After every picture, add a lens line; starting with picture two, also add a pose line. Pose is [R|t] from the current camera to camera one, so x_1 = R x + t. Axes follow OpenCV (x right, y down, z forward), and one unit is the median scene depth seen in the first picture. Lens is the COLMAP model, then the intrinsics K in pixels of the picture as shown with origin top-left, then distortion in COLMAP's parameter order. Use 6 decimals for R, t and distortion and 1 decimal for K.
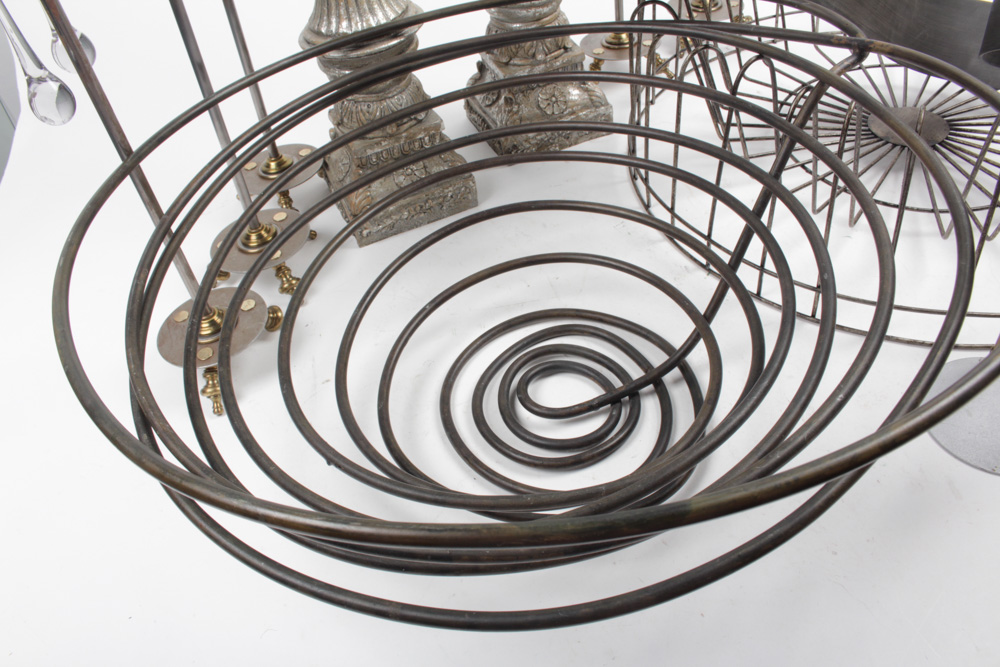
lens RADIAL K [[830.7, 0, 490.6], [0, 830.7, 337.2], [0, 0, 1]] dist [-0.130030, 0.036241]
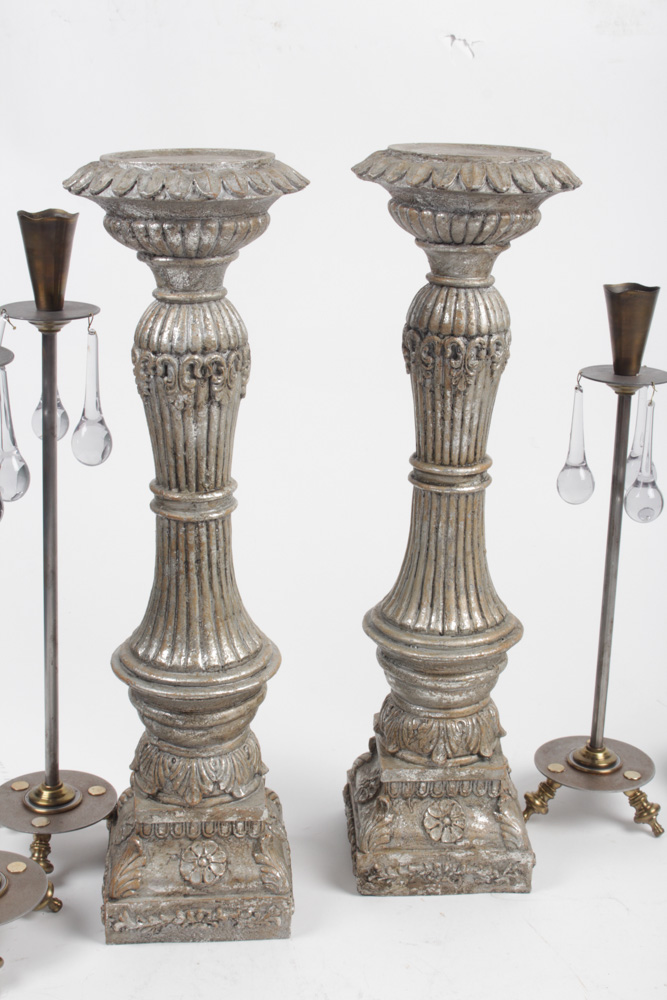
lens RADIAL K [[1531.8, 0, 355.7], [0, 1531.8, 504.5], [0, 0, 1]] dist [-0.056969, 0.000000]
pose [[0.942975, 0.239659, -0.231002, 0.253143], [-0.312951, 0.874750, -0.369966, -0.022679], [0.113403, 0.421161, 0.899868, -0.302798]]
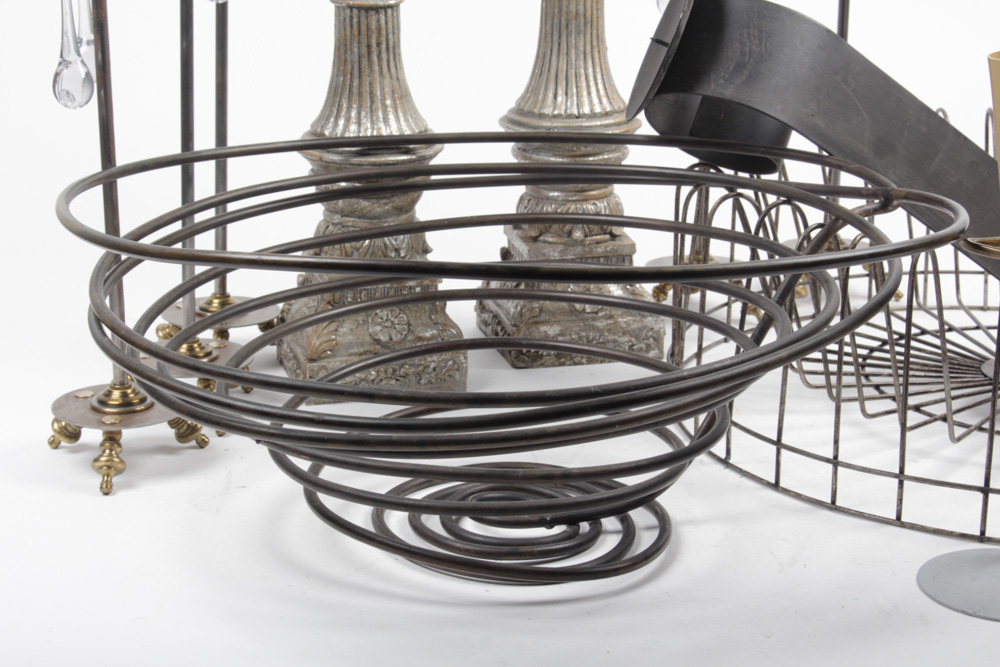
lens RADIAL K [[2180.8, 0, 508.3], [0, 2180.8, 340.2], [0, 0, 1]] dist [-0.002725, 0.000000]
pose [[0.983487, 0.166513, -0.070902, 0.165870], [-0.180512, 0.874399, -0.450380, 0.733631], [-0.012997, 0.455741, 0.890017, -0.865686]]
